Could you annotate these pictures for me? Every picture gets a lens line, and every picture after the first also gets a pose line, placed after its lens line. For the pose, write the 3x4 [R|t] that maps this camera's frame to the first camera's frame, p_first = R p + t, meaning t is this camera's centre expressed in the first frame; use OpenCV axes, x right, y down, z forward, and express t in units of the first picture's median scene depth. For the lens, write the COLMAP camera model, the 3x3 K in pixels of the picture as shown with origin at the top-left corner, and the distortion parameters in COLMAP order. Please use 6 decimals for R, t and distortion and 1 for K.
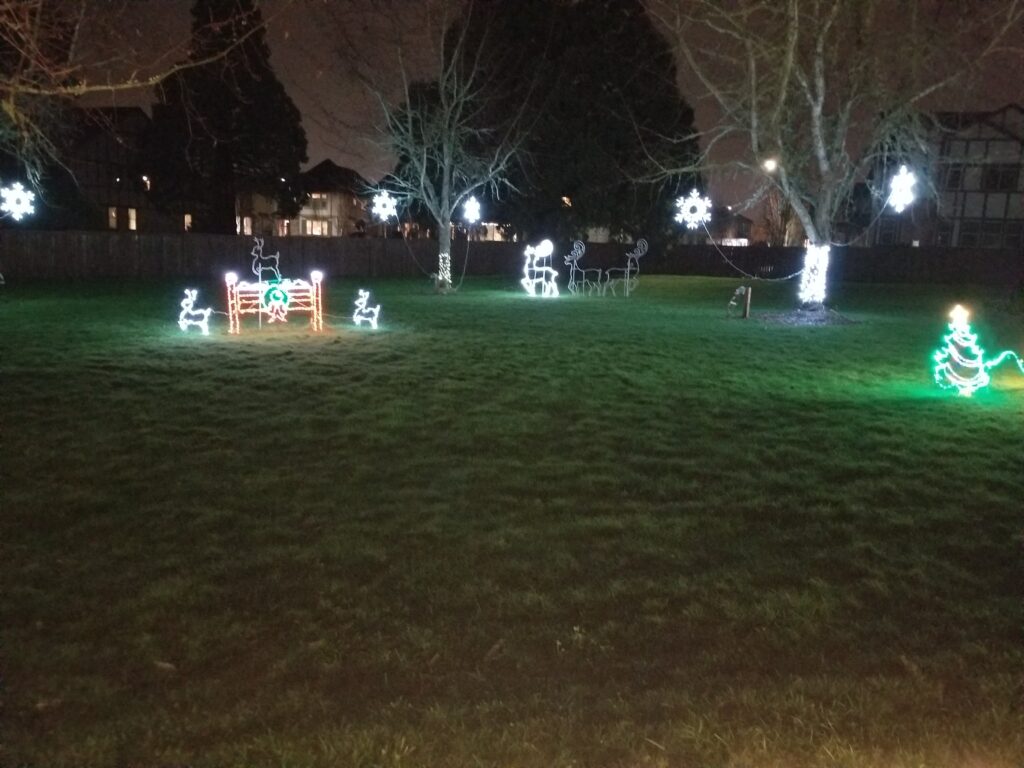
lens RADIAL K [[849.8, 0, 512.0], [0, 849.8, 384.0], [0, 0, 1]] dist [0.072927, -0.112879]
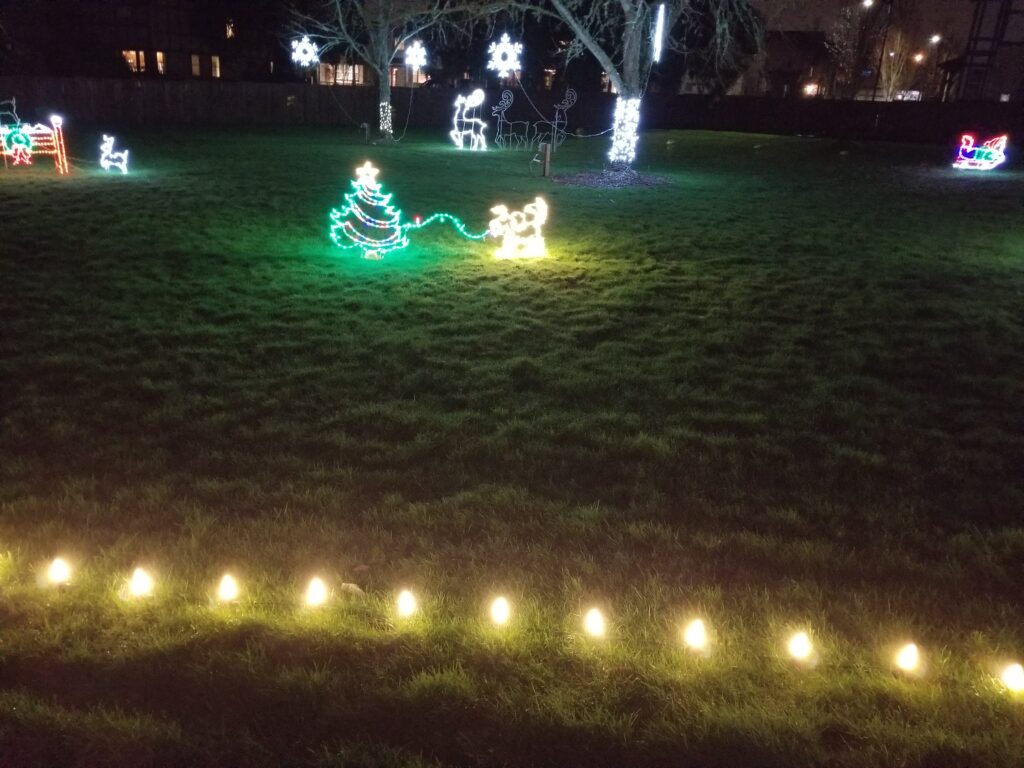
lens RADIAL K [[849.8, 0, 512.0], [0, 849.8, 384.0], [0, 0, 1]] dist [0.072927, -0.112879]
pose [[0.975164, 0.079502, -0.206721, 0.449846], [-0.044613, 0.984732, 0.168265, -0.007339], [0.216942, -0.154864, 0.963822, 0.033187]]
